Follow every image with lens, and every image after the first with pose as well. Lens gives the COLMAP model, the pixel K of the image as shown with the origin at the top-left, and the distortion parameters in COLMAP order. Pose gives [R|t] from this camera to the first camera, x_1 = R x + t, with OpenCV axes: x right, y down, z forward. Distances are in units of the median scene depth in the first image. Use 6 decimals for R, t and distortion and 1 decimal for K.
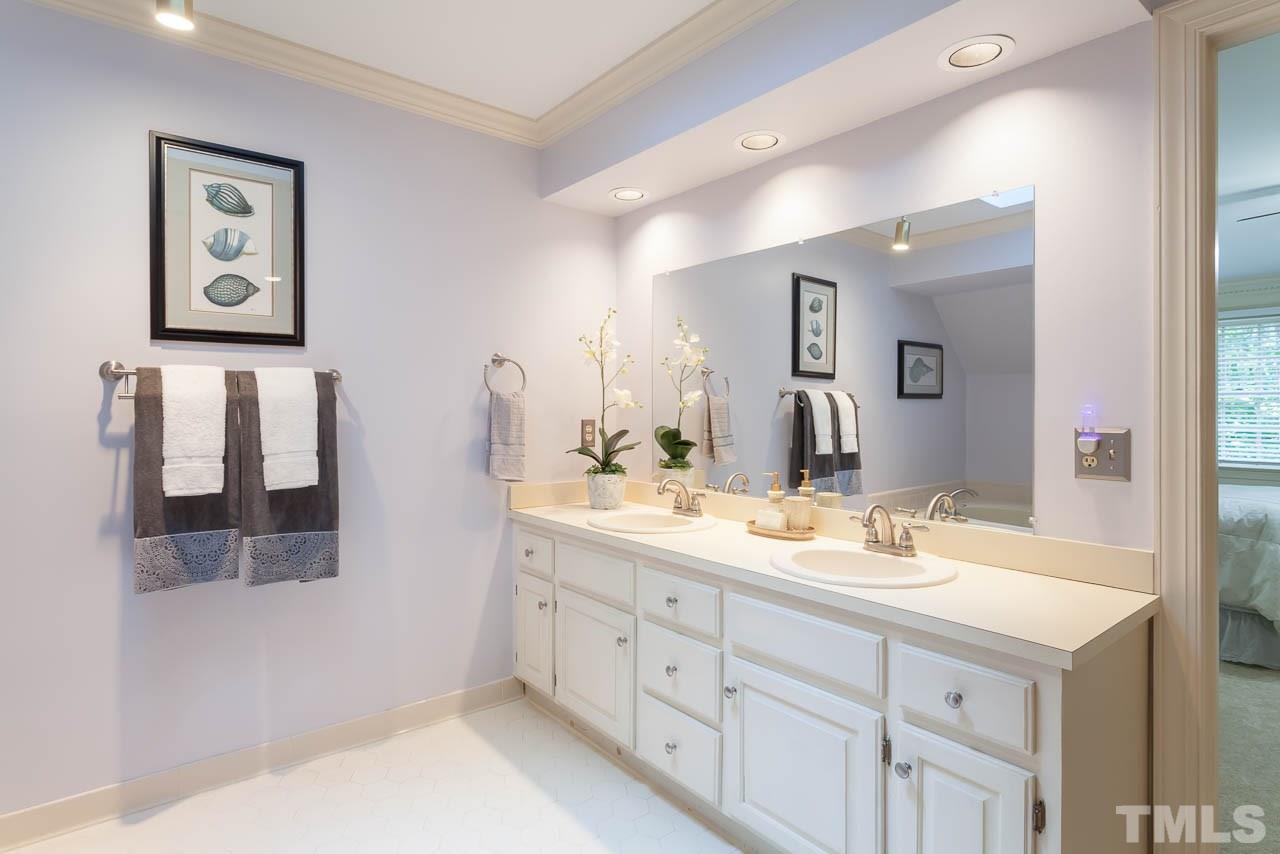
lens RADIAL K [[680.8, 0, 654.3], [0, 680.8, 407.5], [0, 0, 1]] dist [0.004645, 0.002868]
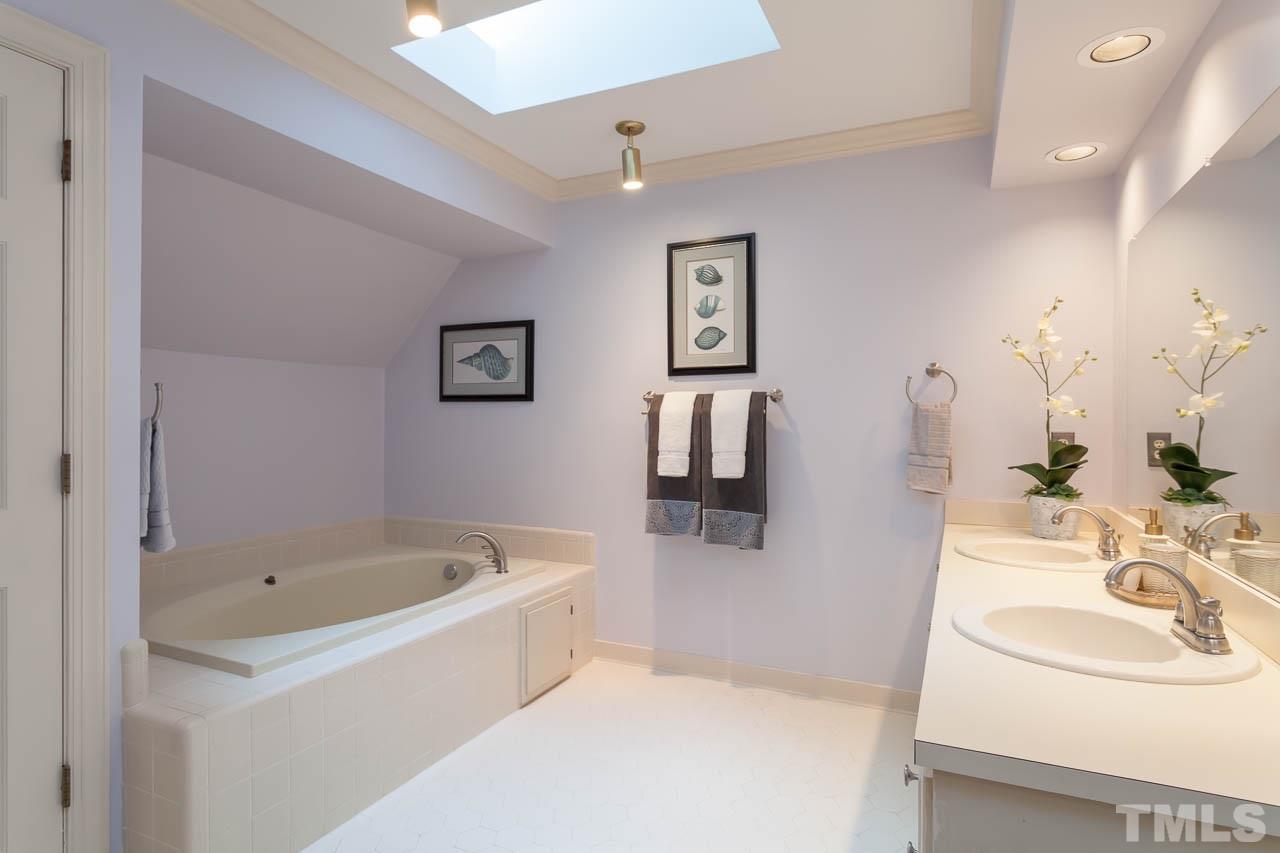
lens RADIAL K [[680.8, 0, 640.9], [0, 680.8, 425.2], [0, 0, 1]] dist [0.004645, 0.002868]
pose [[0.434978, 0.002923, -0.900436, 0.605745], [0.003269, 0.999983, 0.004826, 0.005015], [0.900435, -0.005043, 0.434961, 0.239960]]
